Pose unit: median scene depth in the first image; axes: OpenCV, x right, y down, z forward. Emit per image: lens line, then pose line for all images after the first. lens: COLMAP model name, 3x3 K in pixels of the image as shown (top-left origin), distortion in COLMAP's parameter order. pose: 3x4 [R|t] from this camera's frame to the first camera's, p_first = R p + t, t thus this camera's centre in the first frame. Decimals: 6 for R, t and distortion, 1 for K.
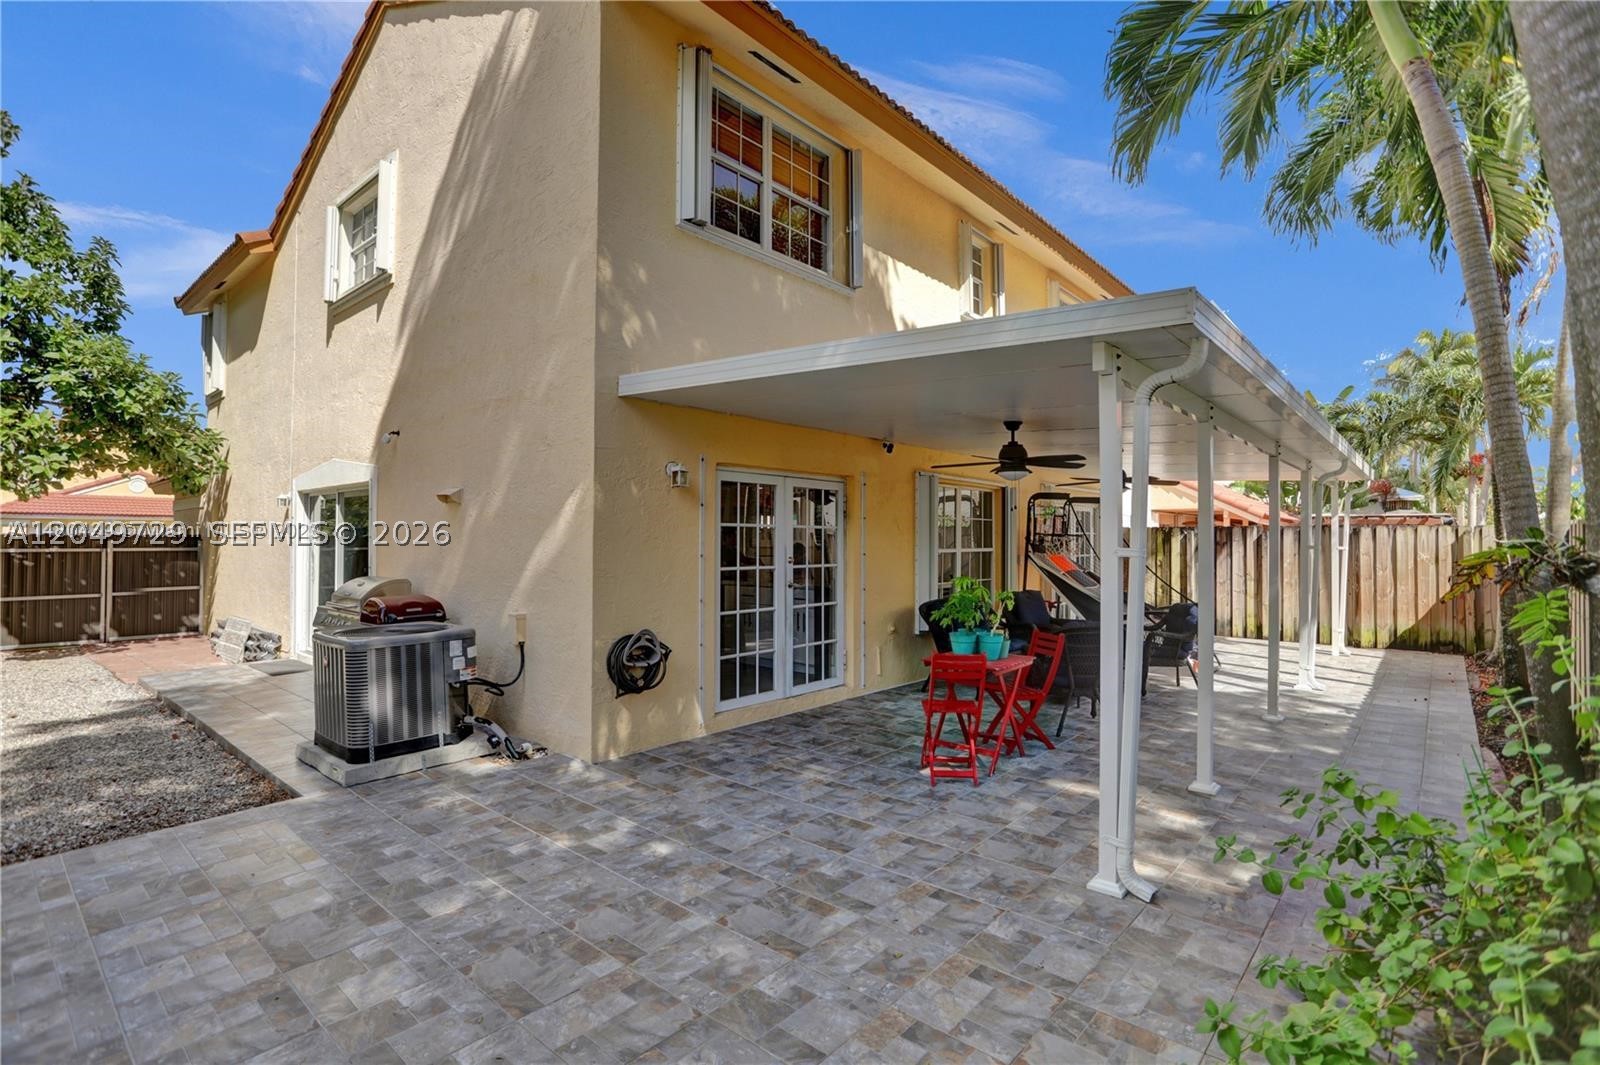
lens RADIAL K [[772.5, 0, 798.4], [0, 772.5, 520.0], [0, 0, 1]] dist [-0.050922, 0.020851]
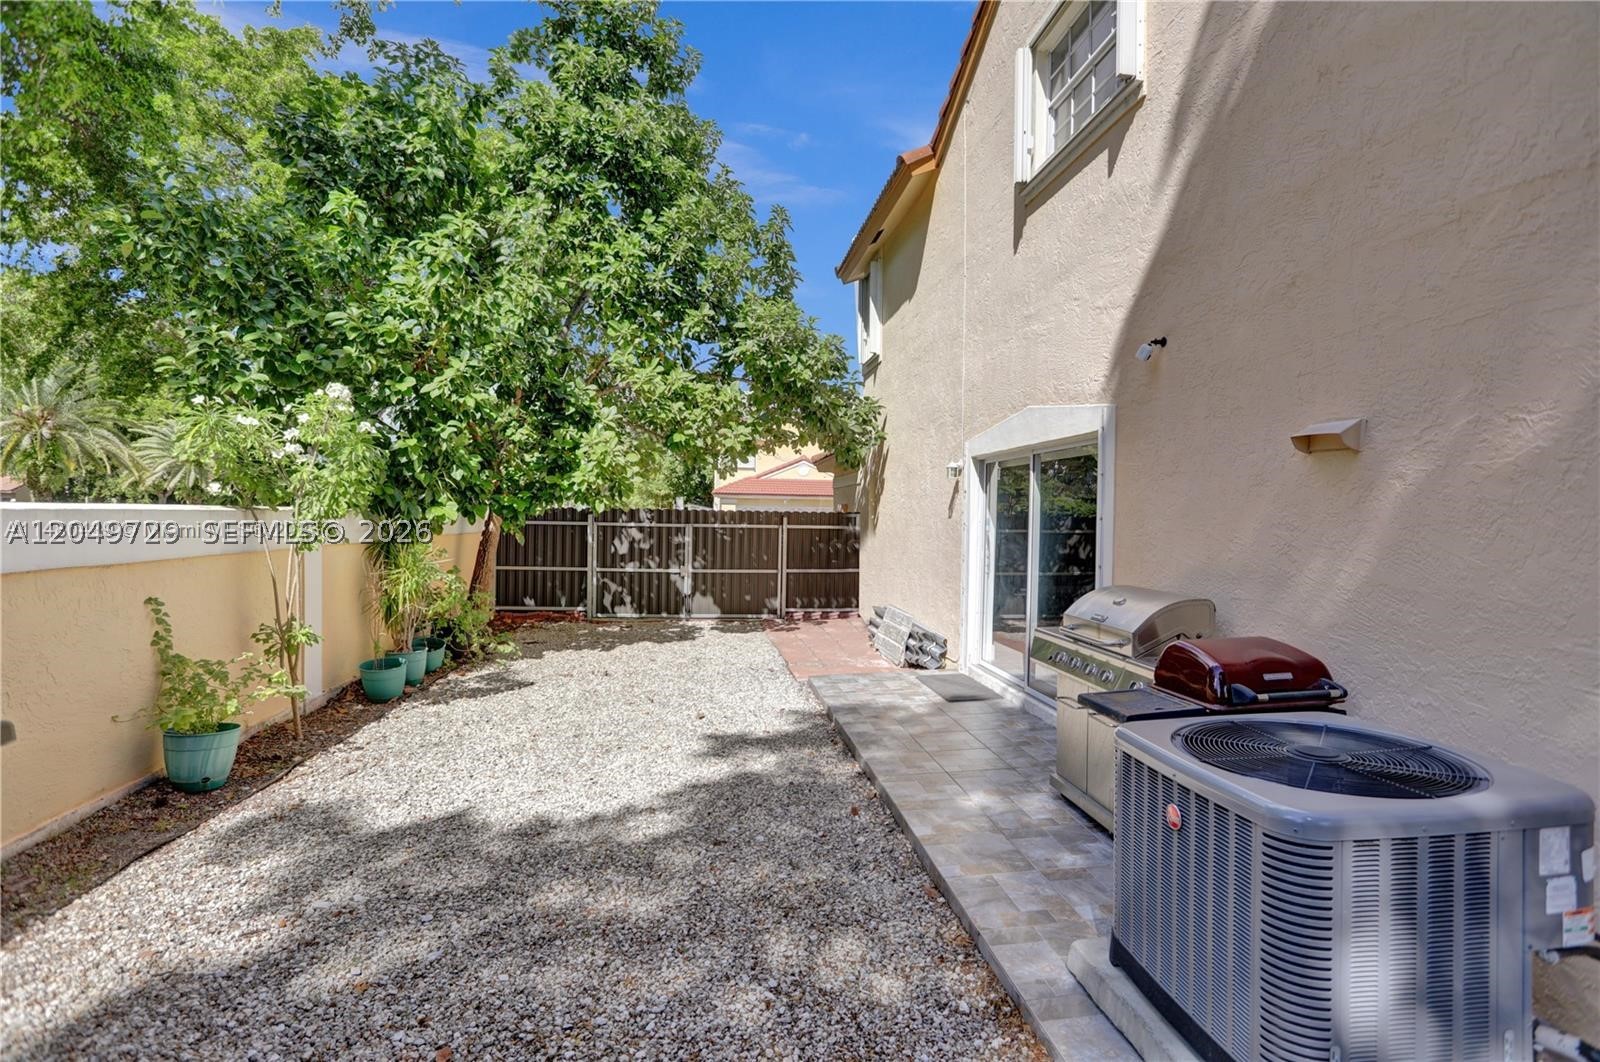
lens RADIAL K [[772.5, 0, 798.4], [0, 772.5, 518.5], [0, 0, 1]] dist [-0.050922, 0.020851]
pose [[0.748253, 0.016761, -0.663201, -0.256340], [-0.002319, 0.999741, 0.022649, 0.006287], [0.663409, -0.015409, 0.748098, 0.280445]]
